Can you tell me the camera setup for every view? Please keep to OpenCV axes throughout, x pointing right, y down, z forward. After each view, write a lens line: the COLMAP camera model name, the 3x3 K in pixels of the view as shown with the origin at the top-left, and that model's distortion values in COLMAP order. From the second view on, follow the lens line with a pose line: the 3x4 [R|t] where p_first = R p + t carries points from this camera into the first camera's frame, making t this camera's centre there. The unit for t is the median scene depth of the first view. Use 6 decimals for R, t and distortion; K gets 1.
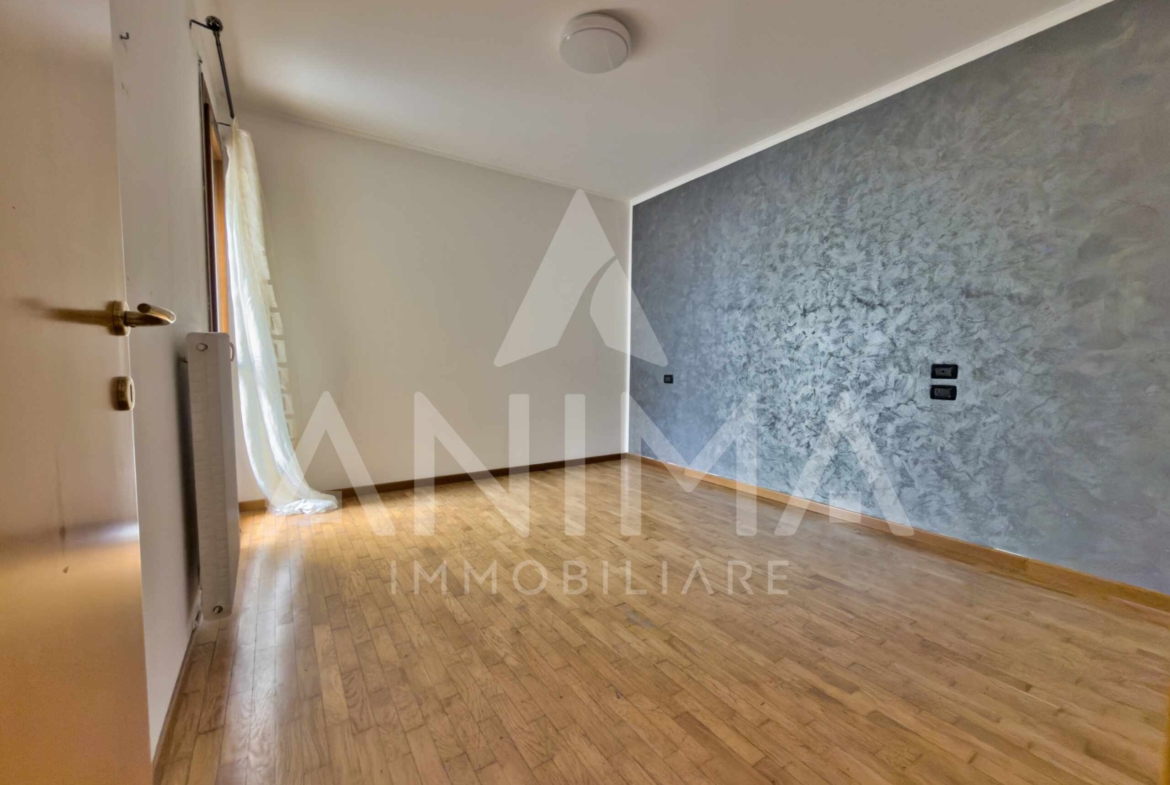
lens RADIAL K [[472.5, 0, 585.0], [0, 472.5, 392.5], [0, 0, 1]] dist [-0.000790, -0.000070]
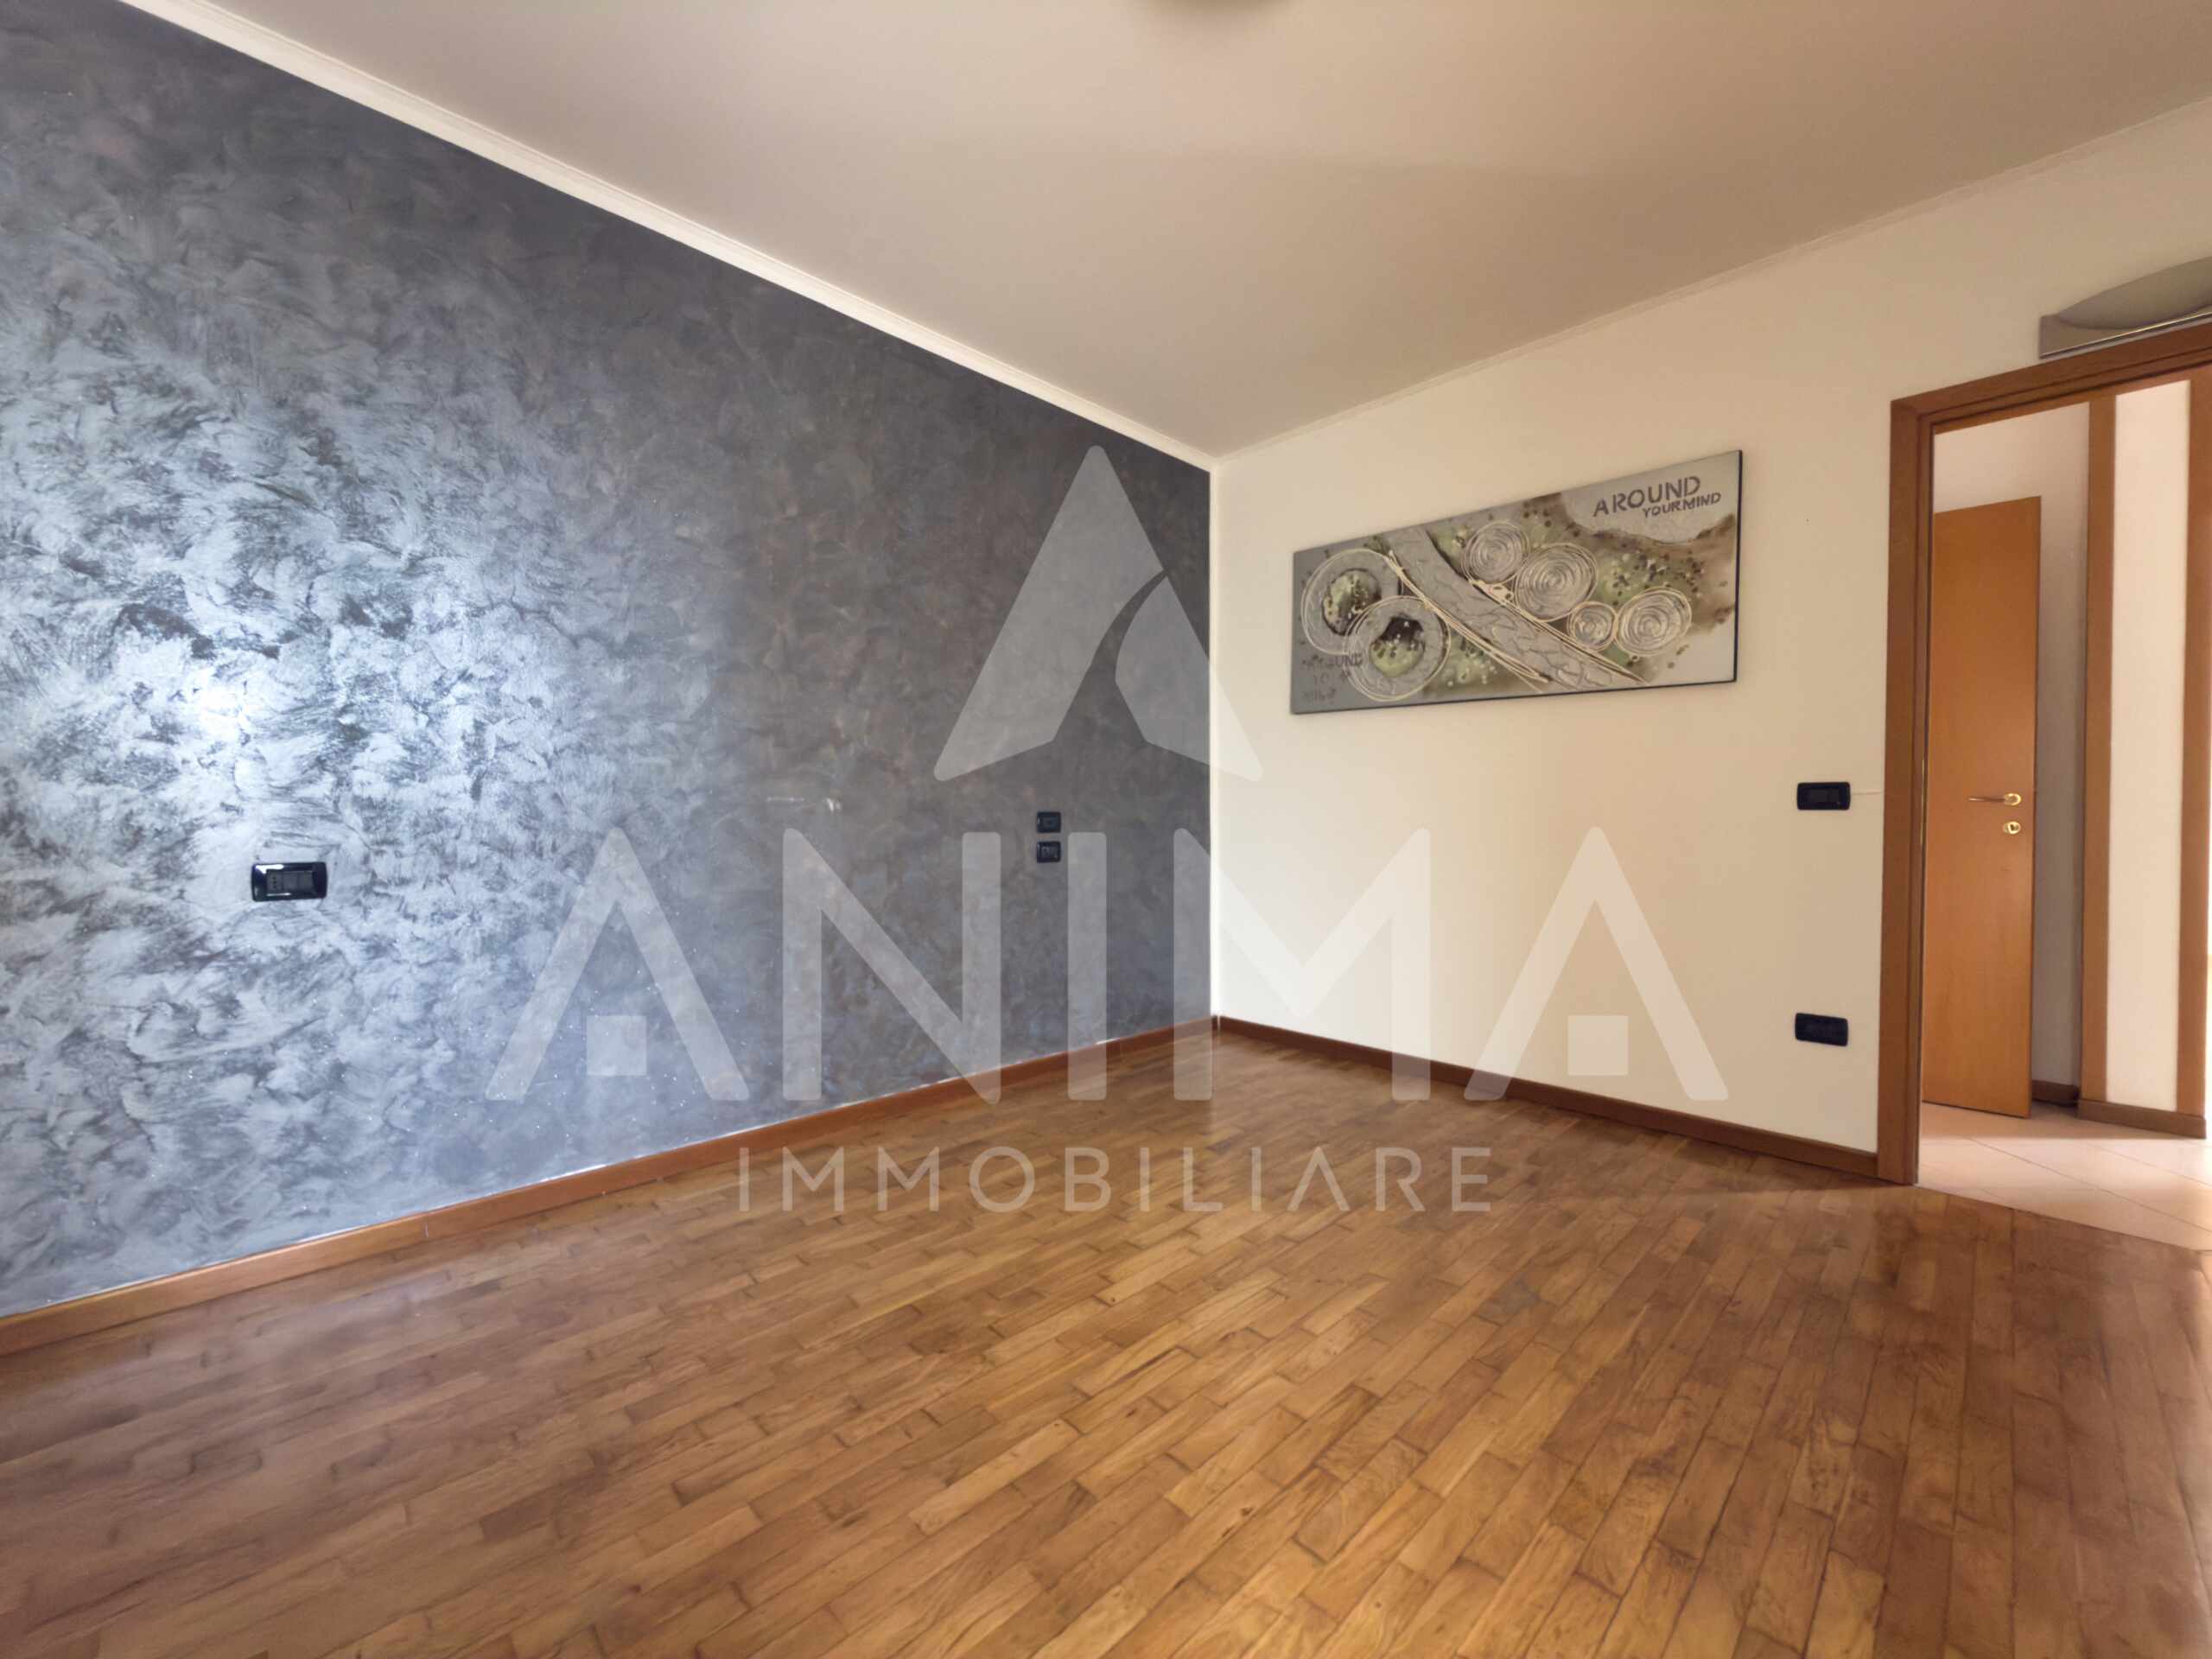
lens RADIAL K [[888.7, 0, 1110.6], [0, 888.7, 826.8], [0, 0, 1]] dist [0.000235, 0.000052]
pose [[-0.196491, -0.019217, 0.980317, -0.516764], [0.061989, 0.997564, 0.031980, -0.069756], [-0.978544, 0.067053, -0.194821, 1.088143]]
